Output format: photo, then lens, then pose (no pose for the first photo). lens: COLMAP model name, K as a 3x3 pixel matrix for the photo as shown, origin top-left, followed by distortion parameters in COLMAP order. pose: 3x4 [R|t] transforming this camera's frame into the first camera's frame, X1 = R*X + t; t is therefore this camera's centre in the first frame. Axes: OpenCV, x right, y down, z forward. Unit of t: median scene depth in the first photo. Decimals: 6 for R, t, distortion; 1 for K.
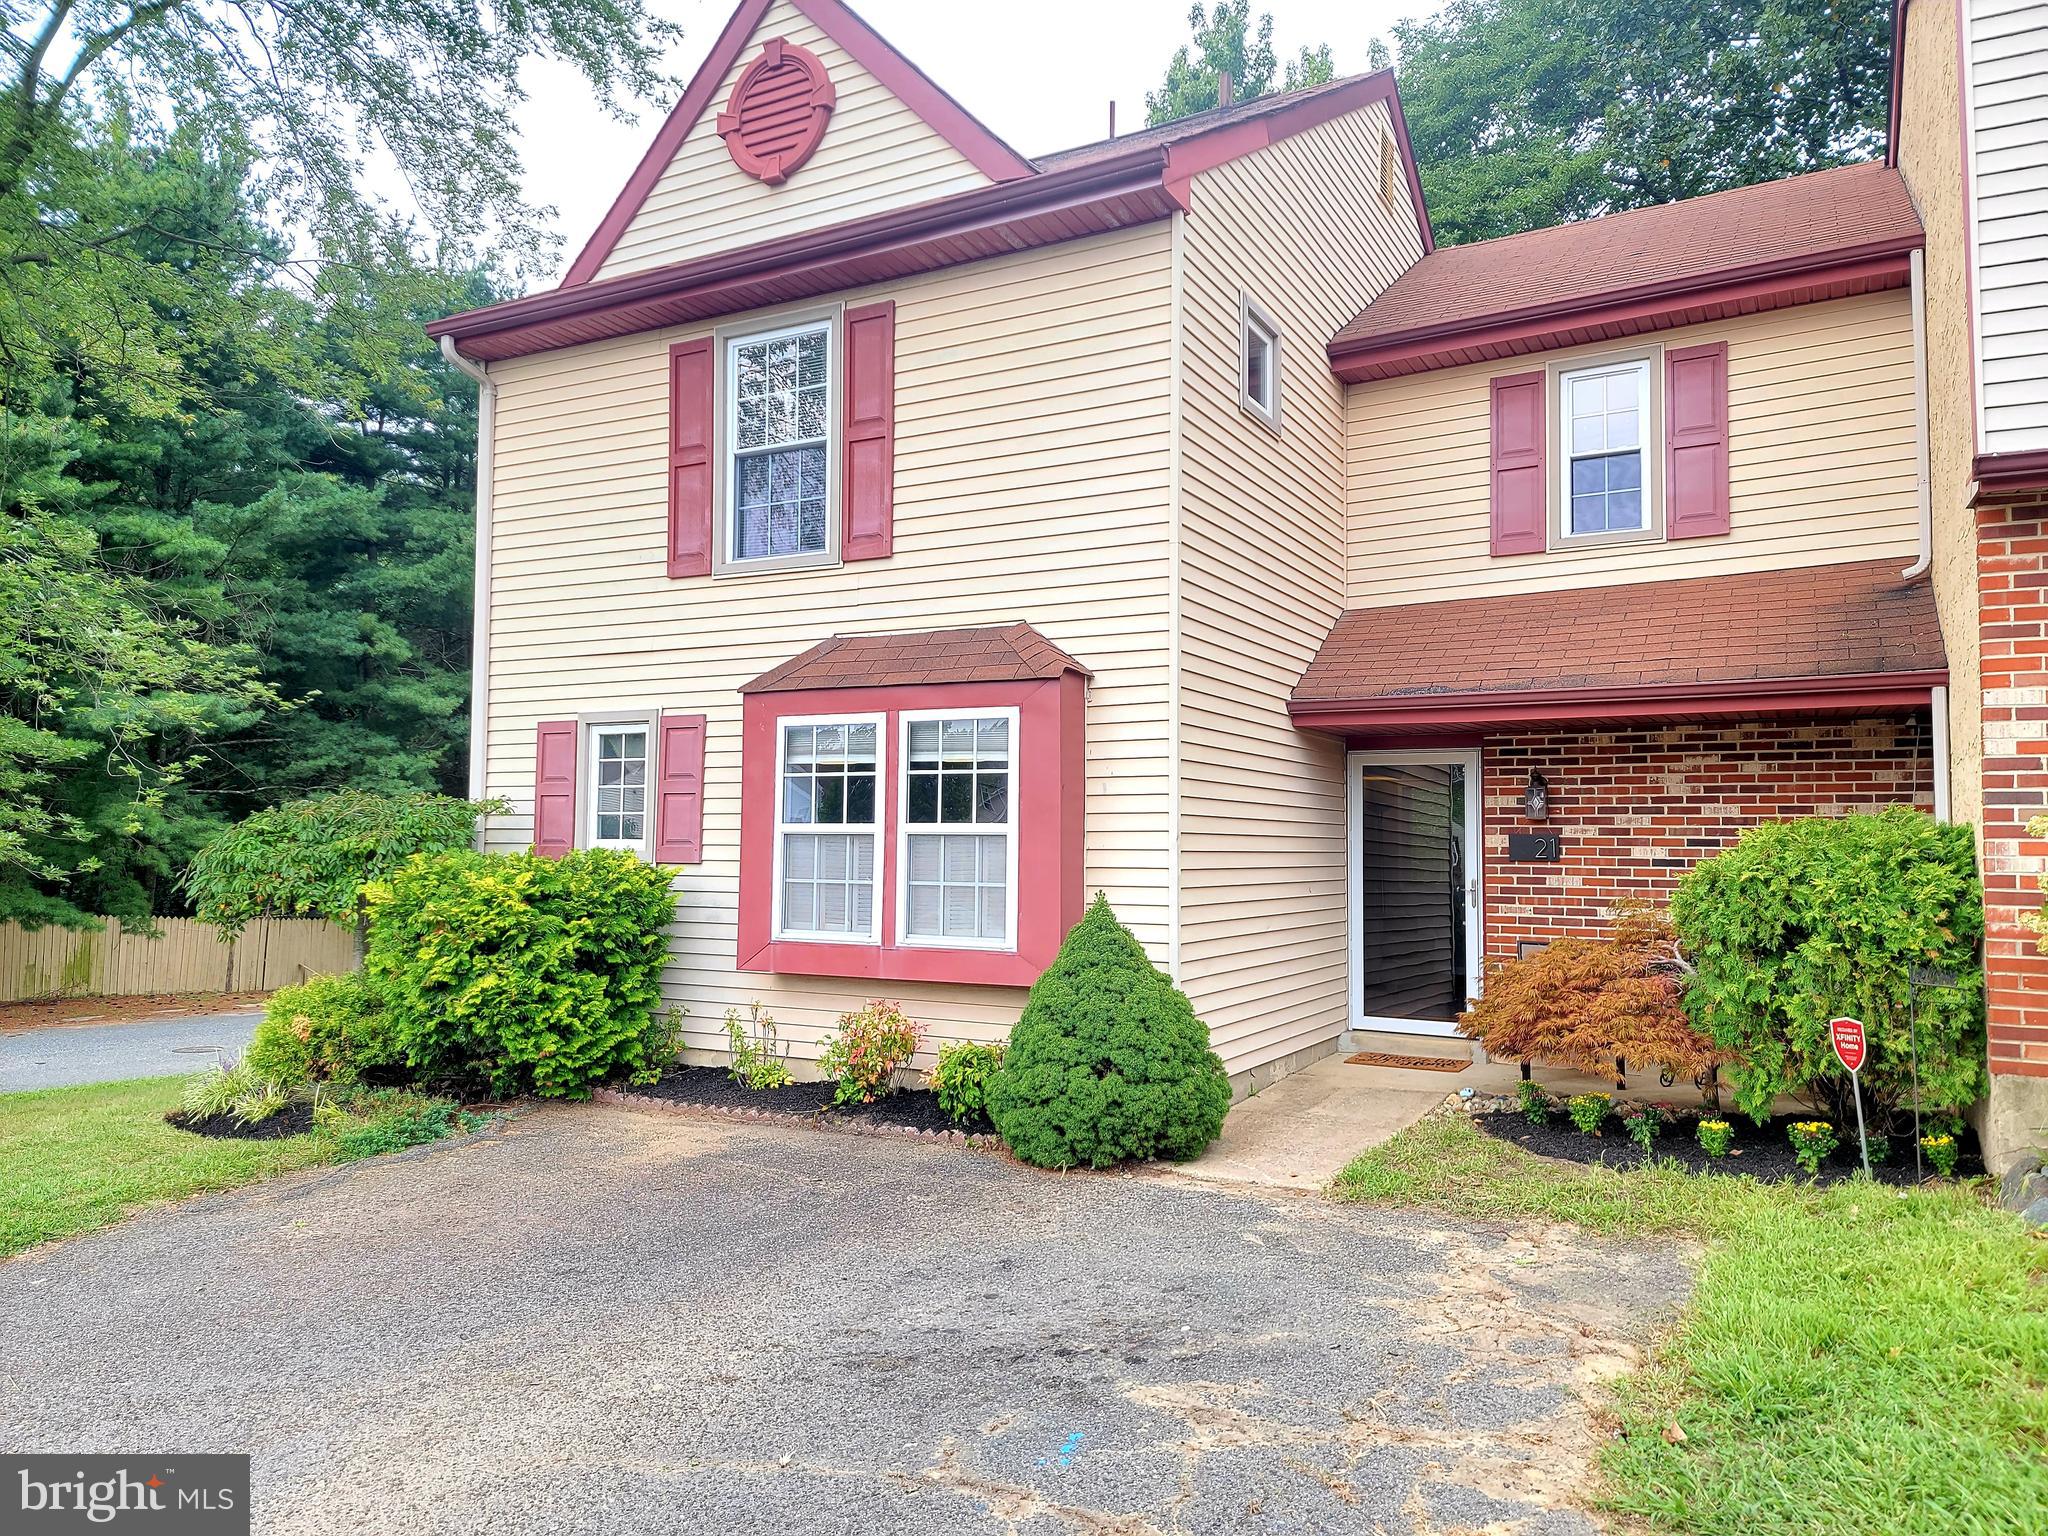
lens RADIAL K [[1419.8, 0, 1020.7], [0, 1419.8, 779.9], [0, 0, 1]] dist [0.081844, -0.063968]
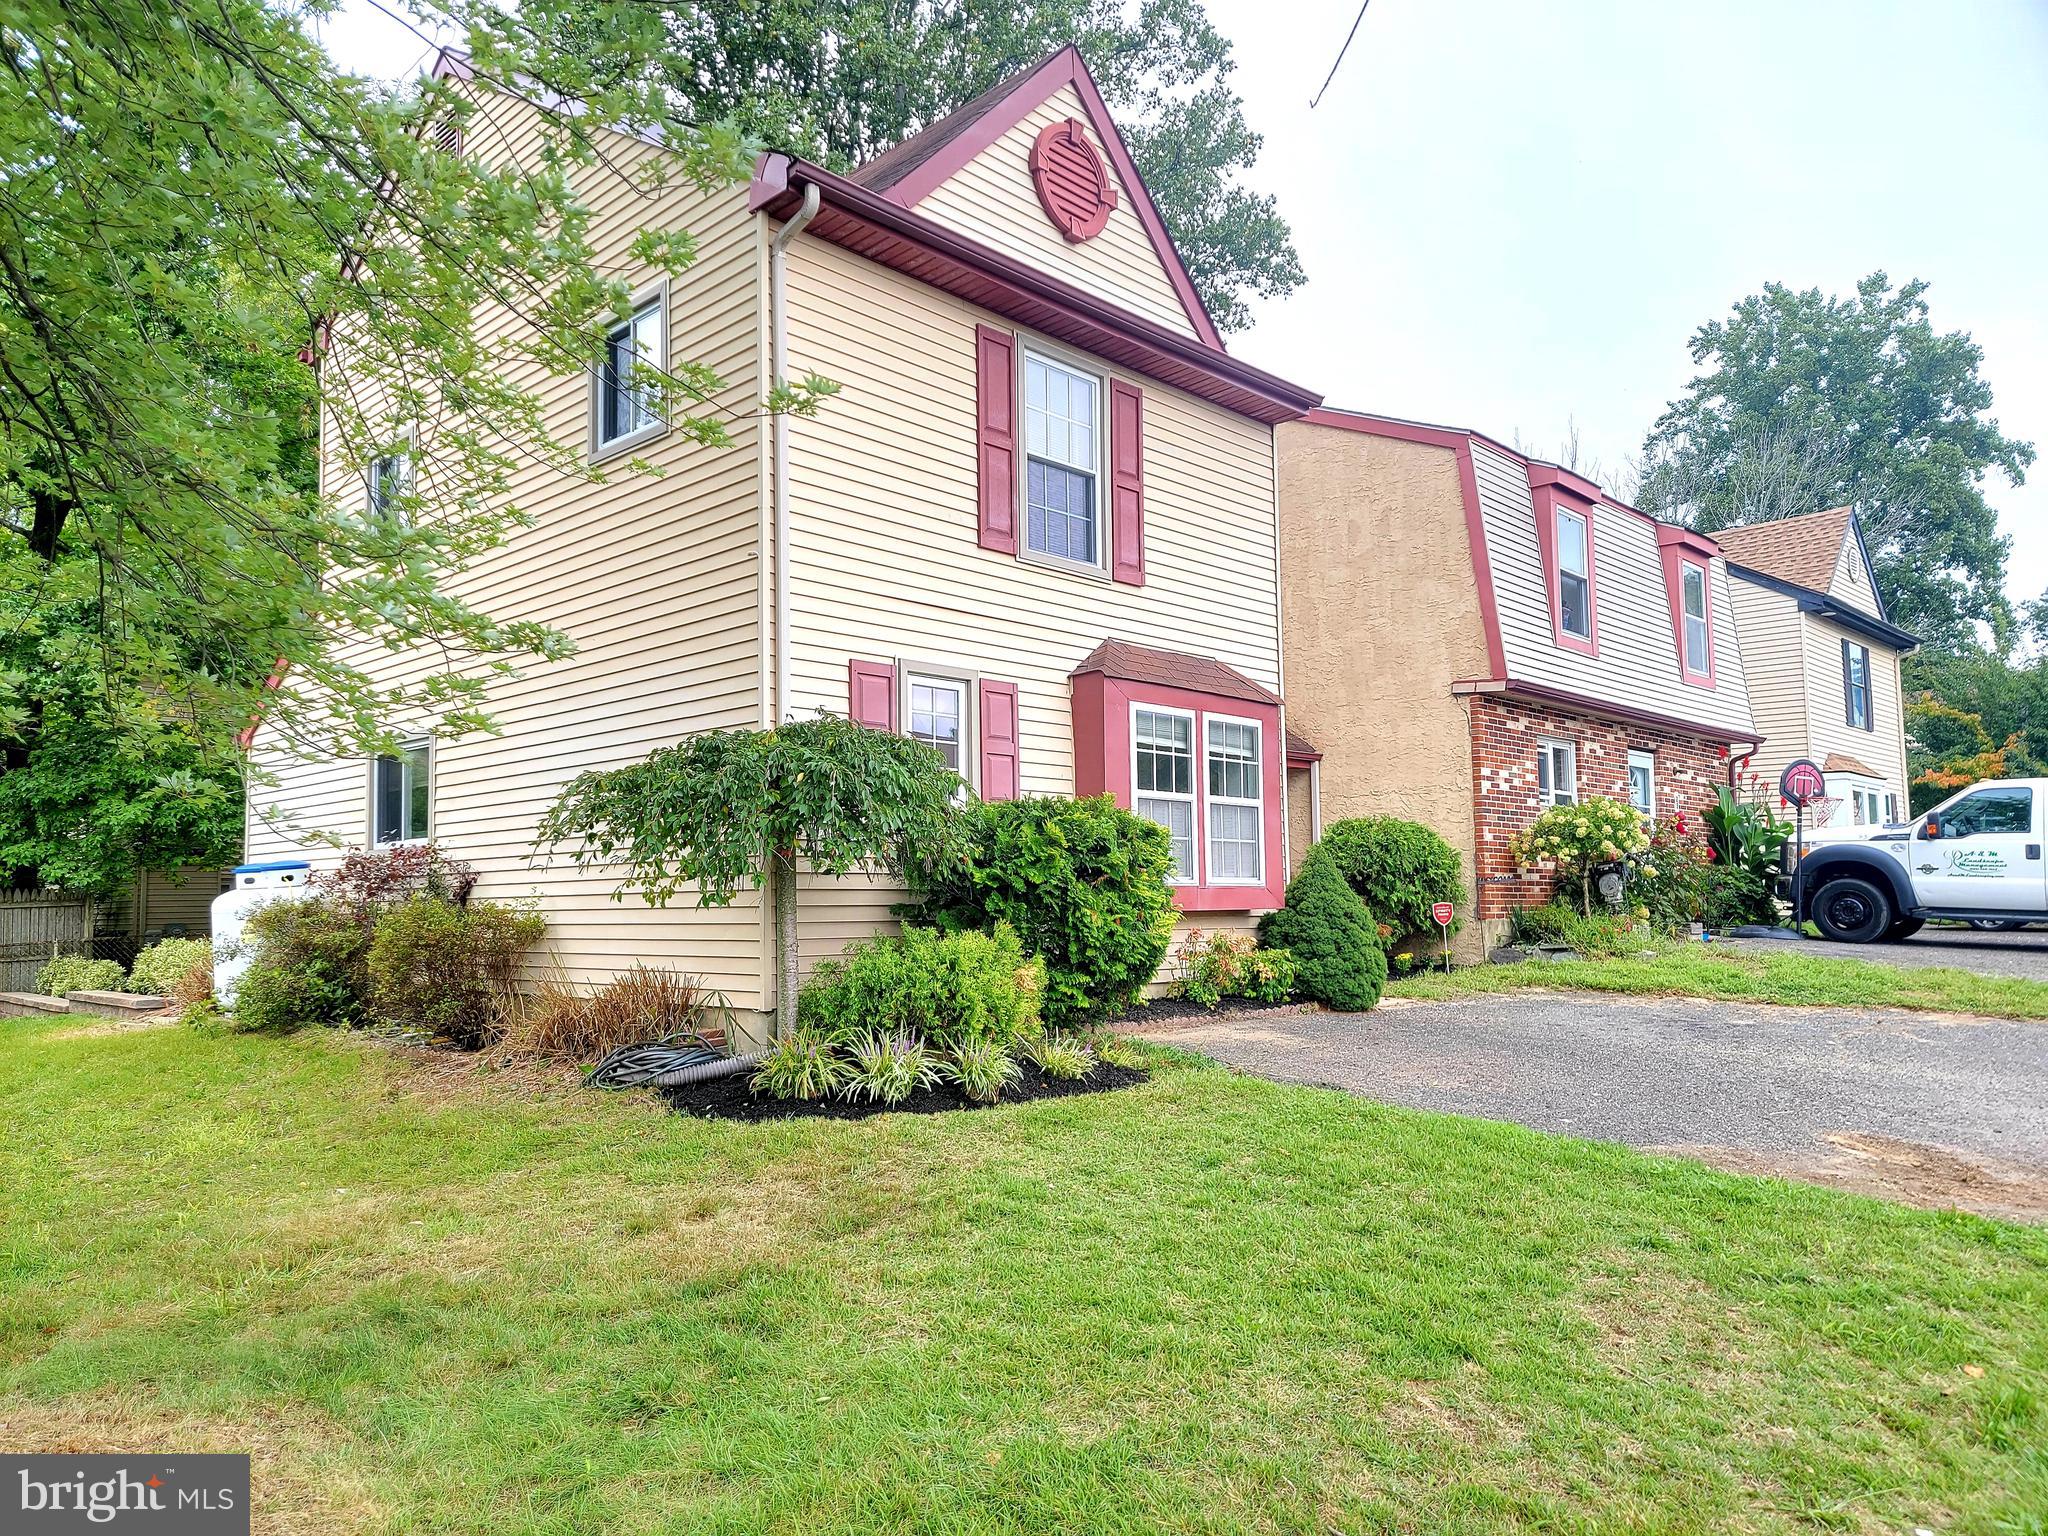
lens RADIAL K [[1419.8, 0, 1020.4], [0, 1419.8, 771.4], [0, 0, 1]] dist [0.081844, -0.063968]
pose [[0.264713, 0.070069, 0.961778, -1.323734], [-0.042244, 0.997242, -0.061026, 0.090919], [-0.963402, -0.024475, 0.266942, 0.749824]]
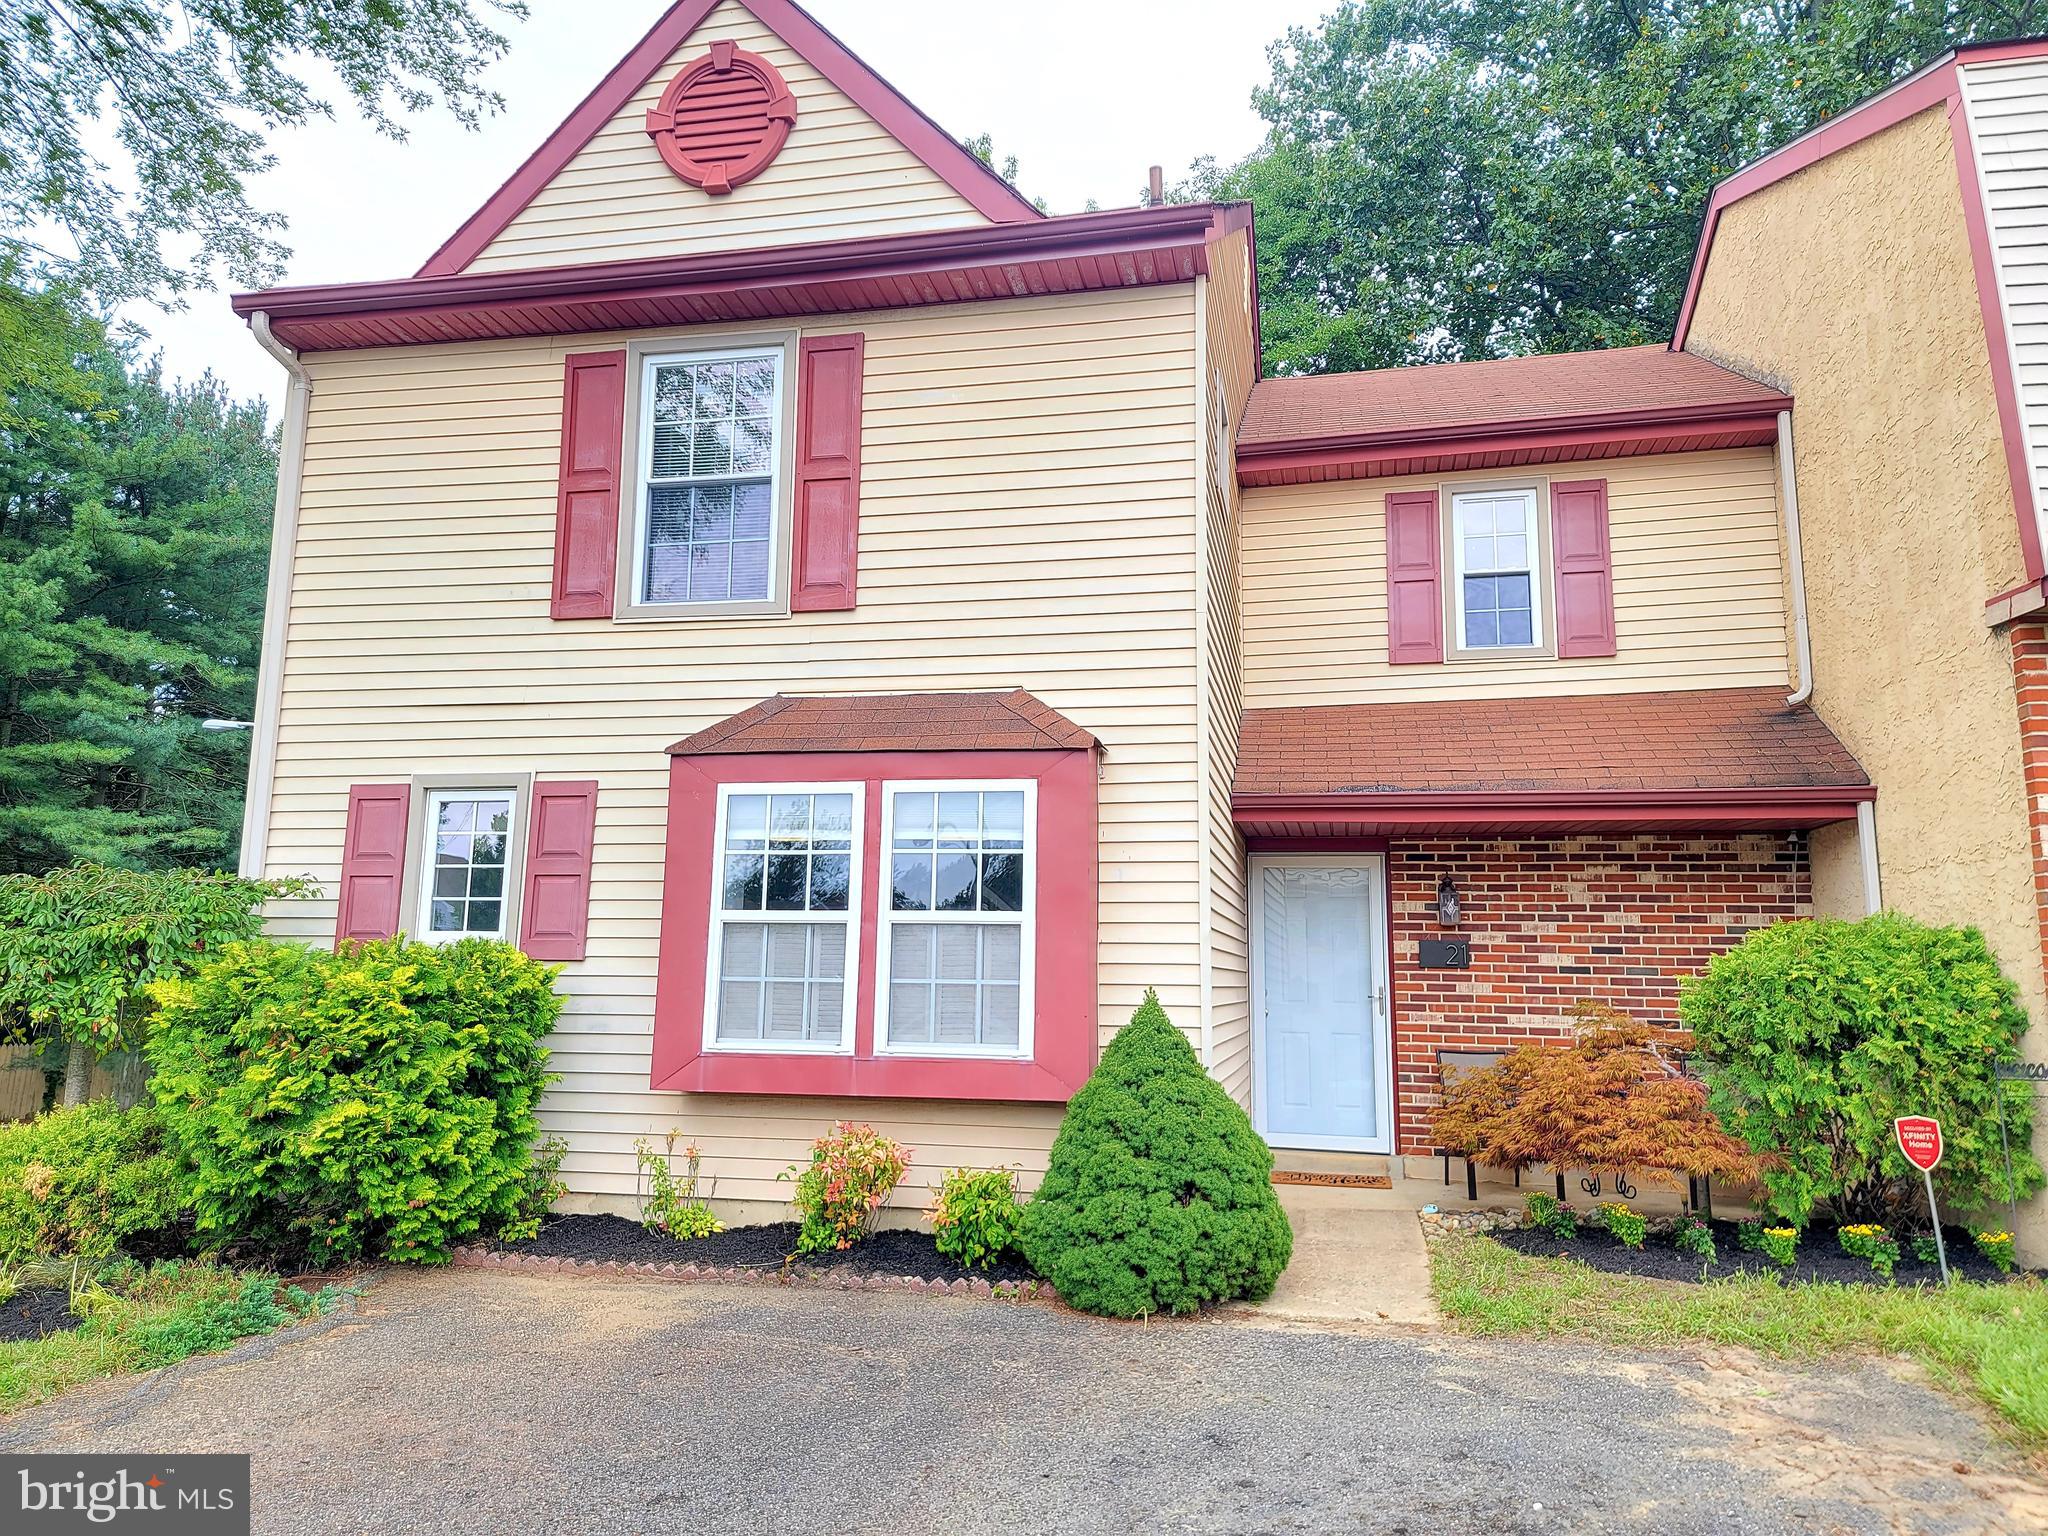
lens RADIAL K [[1419.8, 0, 1019.6], [0, 1419.8, 756.2], [0, 0, 1]] dist [0.081844, -0.063968]
pose [[0.959632, 0.049977, 0.276784, -0.229544], [-0.020573, 0.993923, -0.108139, 0.026949], [-0.280507, 0.098079, 0.954828, 0.134186]]
